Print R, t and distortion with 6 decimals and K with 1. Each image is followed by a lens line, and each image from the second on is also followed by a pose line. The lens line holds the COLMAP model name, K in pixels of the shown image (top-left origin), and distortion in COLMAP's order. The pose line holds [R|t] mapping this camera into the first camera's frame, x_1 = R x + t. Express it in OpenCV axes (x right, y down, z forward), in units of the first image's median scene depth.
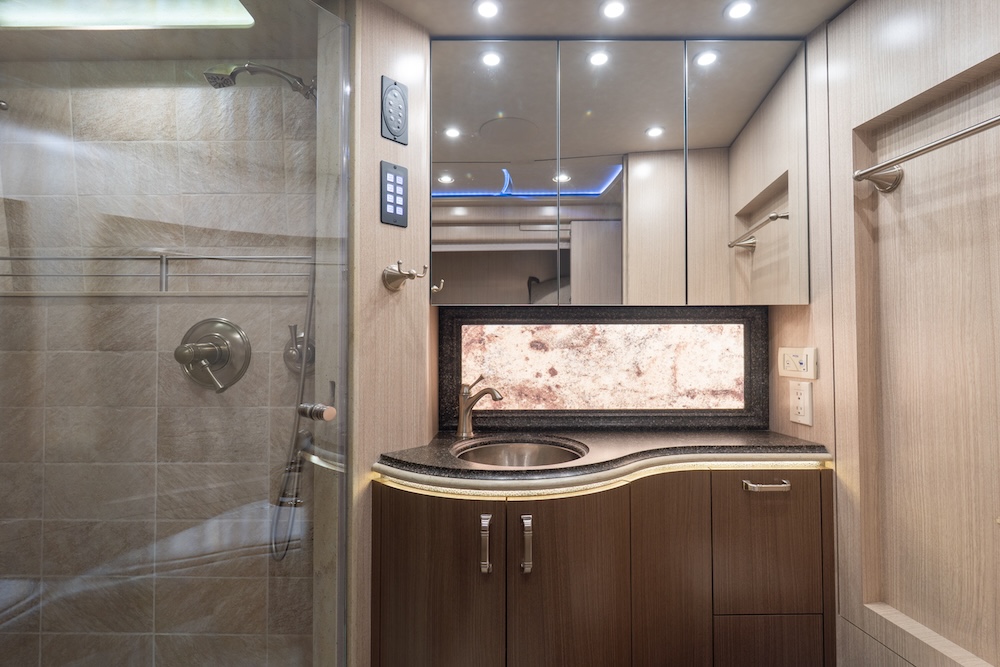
lens RADIAL K [[464.5, 0, 500.0], [0, 464.5, 333.5], [0, 0, 1]] dist [-0.000453, -0.000076]
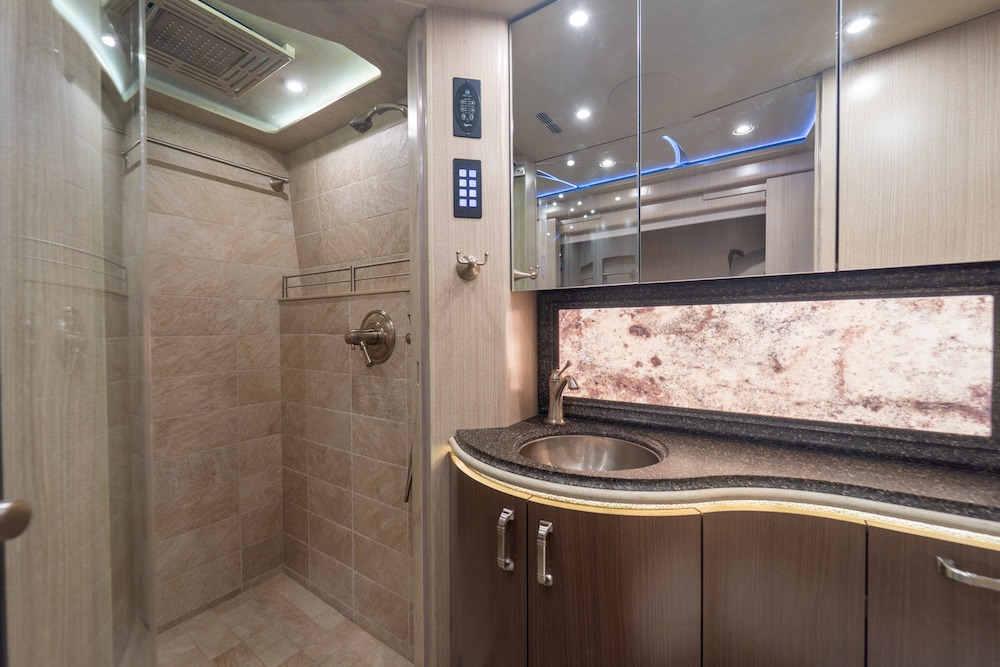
lens RADIAL K [[402.2, 0, 500.0], [0, 402.2, 333.5], [0, 0, 1]] dist [-0.000117, -0.000551]
pose [[0.828278, 0.005671, -0.560288, 0.291706], [0.017330, 0.999211, 0.035732, -0.000475], [0.560049, -0.039306, 0.827527, 0.225346]]
